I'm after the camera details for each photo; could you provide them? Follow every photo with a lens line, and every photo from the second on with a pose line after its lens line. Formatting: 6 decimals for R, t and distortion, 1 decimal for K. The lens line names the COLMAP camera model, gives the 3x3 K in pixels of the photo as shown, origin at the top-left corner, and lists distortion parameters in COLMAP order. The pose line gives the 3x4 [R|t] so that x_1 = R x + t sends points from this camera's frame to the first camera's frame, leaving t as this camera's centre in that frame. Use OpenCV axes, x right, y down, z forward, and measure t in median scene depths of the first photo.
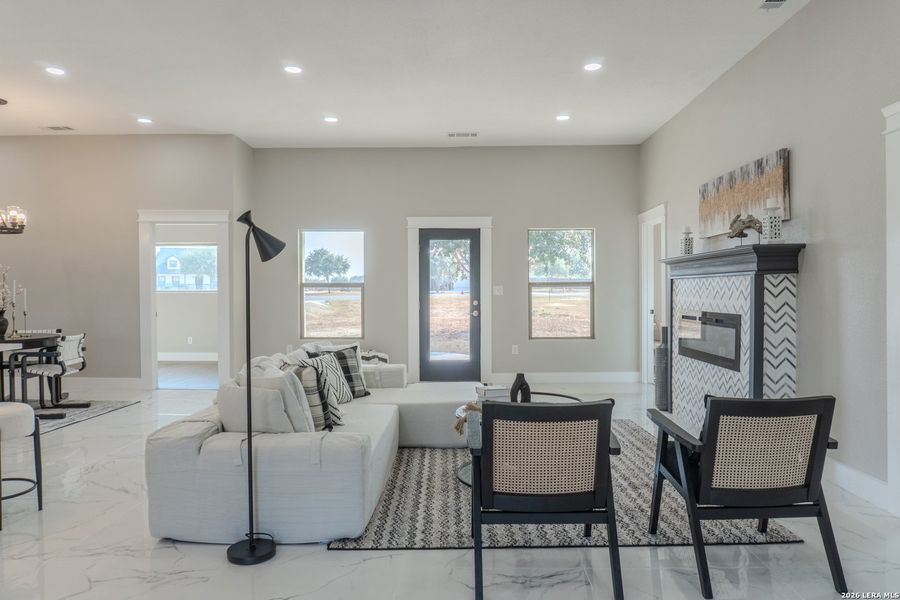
lens RADIAL K [[606.0, 0, 451.0], [0, 606.0, 300.5], [0, 0, 1]] dist [-0.010874, -0.010823]
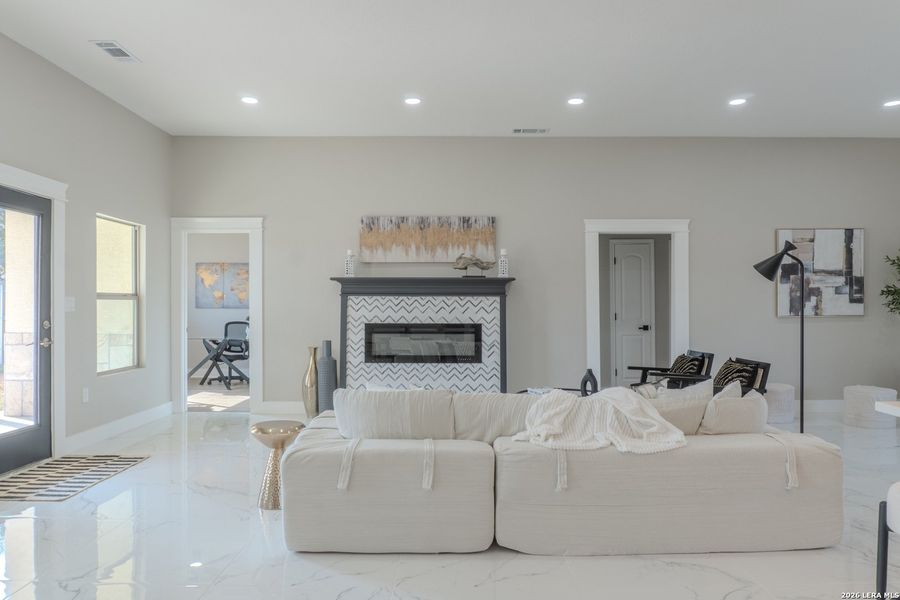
lens RADIAL K [[606.0, 0, 450.9], [0, 606.0, 304.1], [0, 0, 1]] dist [-0.010874, -0.010823]
pose [[-0.025628, 0.012098, 0.999598, -0.774970], [0.012022, 0.999858, -0.011793, -0.005695], [-0.999599, 0.011715, -0.025770, 0.877527]]
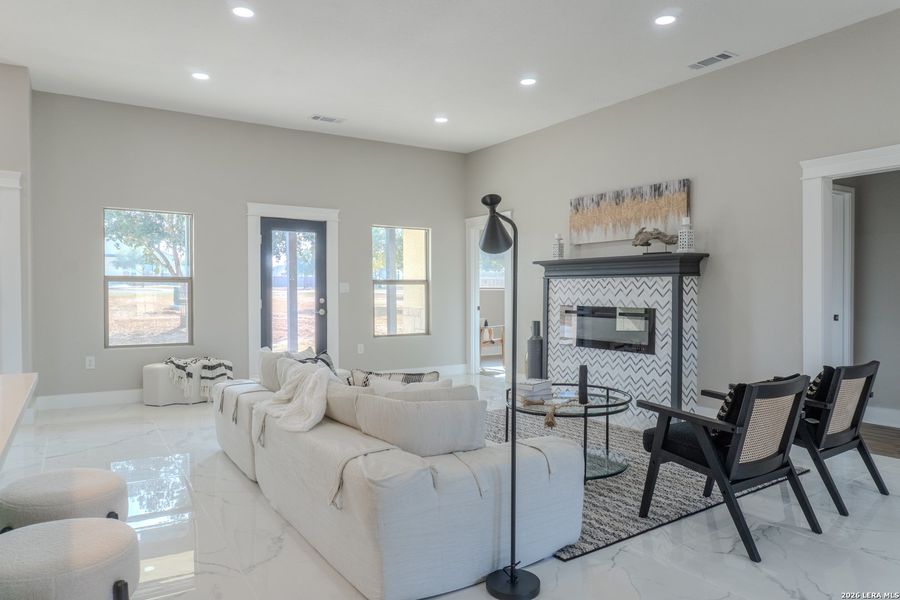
lens RADIAL K [[606.0, 0, 452.5], [0, 606.0, 299.3], [0, 0, 1]] dist [-0.010874, -0.010823]
pose [[0.828321, -0.002798, 0.560247, -0.443495], [0.002447, 0.999996, 0.001377, 0.001463], [-0.560248, 0.000231, 0.828325, 0.161551]]
